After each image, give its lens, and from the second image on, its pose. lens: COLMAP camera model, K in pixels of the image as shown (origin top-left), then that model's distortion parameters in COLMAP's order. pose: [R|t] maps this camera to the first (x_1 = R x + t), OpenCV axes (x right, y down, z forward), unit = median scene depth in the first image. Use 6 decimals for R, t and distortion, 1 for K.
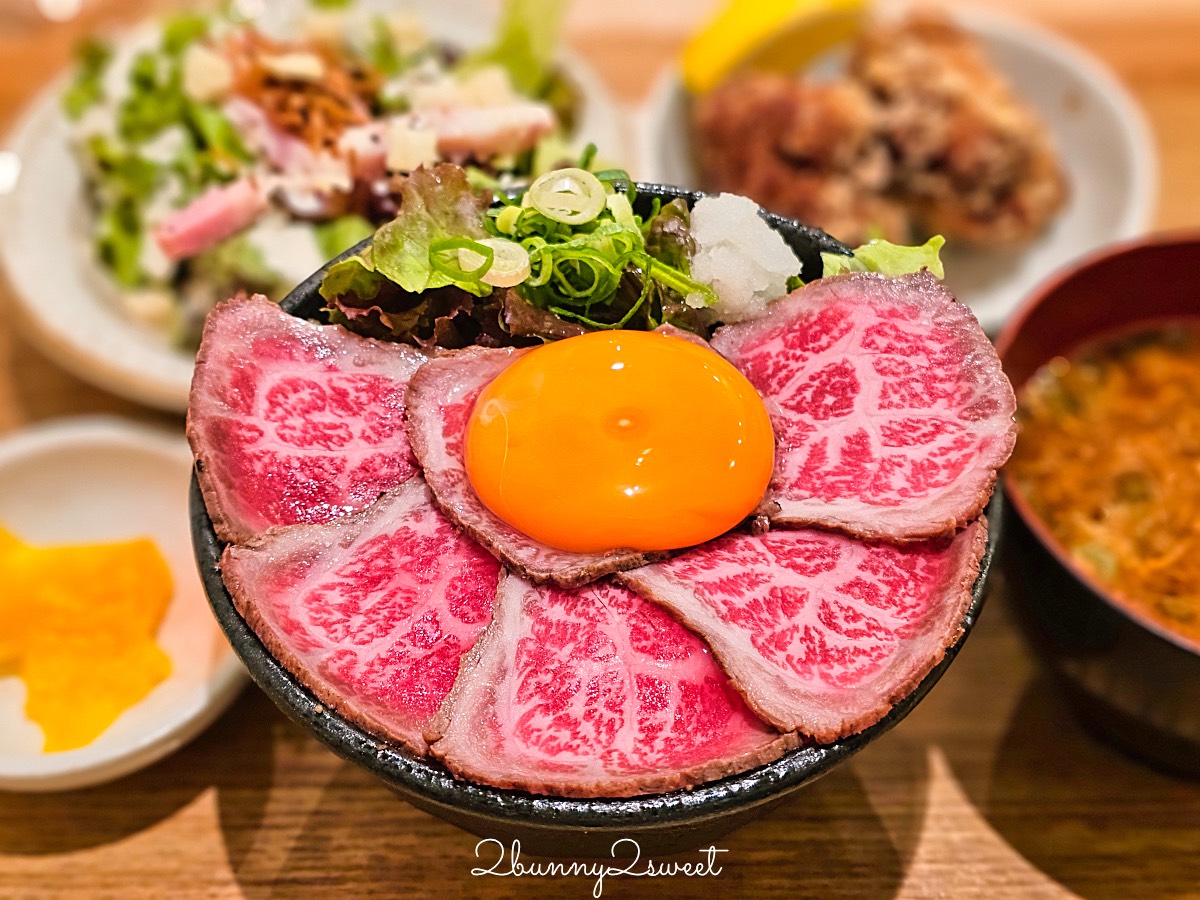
lens RADIAL K [[1680.1, 0, 600.0], [0, 1680.1, 450.0], [0, 0, 1]] dist [0.269052, -1.386015]
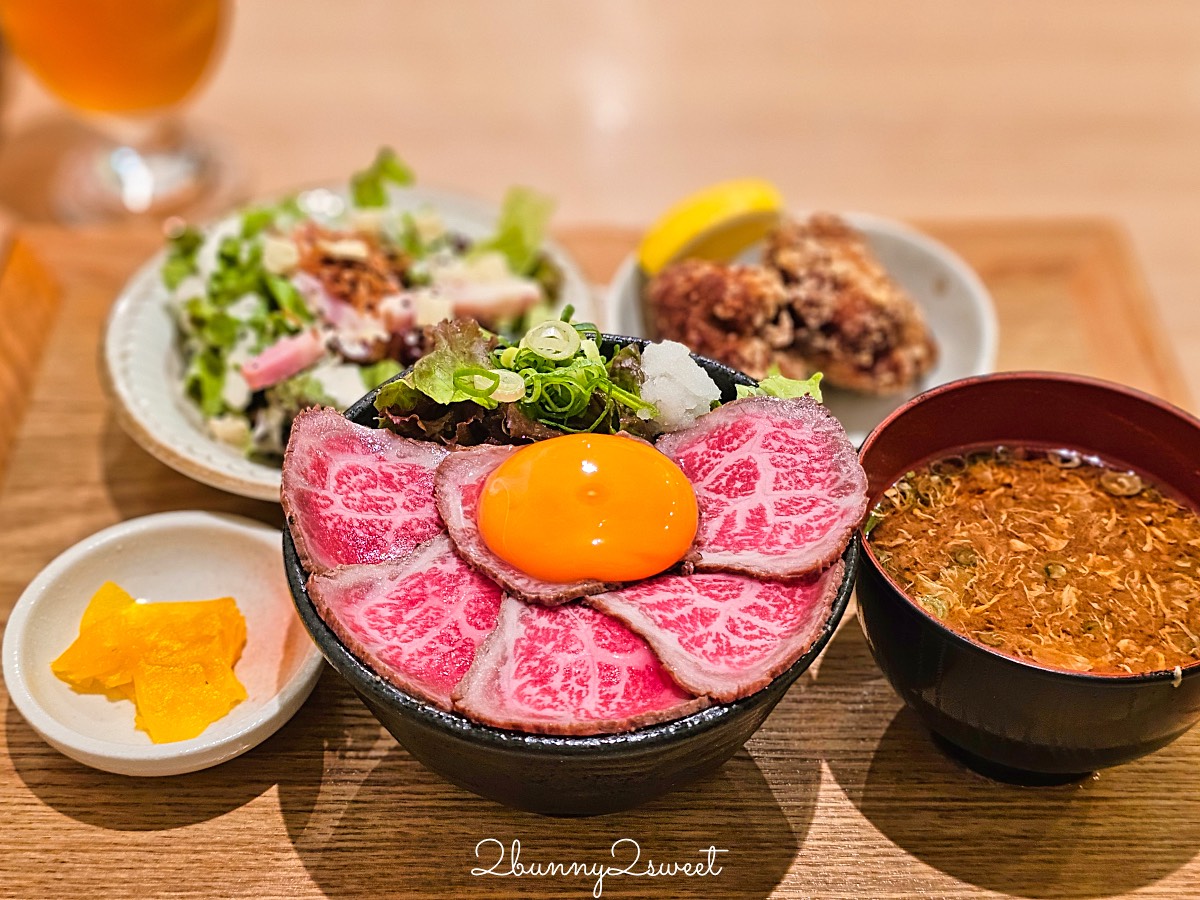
lens RADIAL K [[1680.1, 0, 600.0], [0, 1680.1, 450.0], [0, 0, 1]] dist [0.269052, -1.386015]
pose [[0.999805, 0.011399, 0.016123, -0.001576], [-0.009468, 0.993304, -0.115145, 0.105360], [-0.017328, 0.114970, 0.993218, -0.391991]]
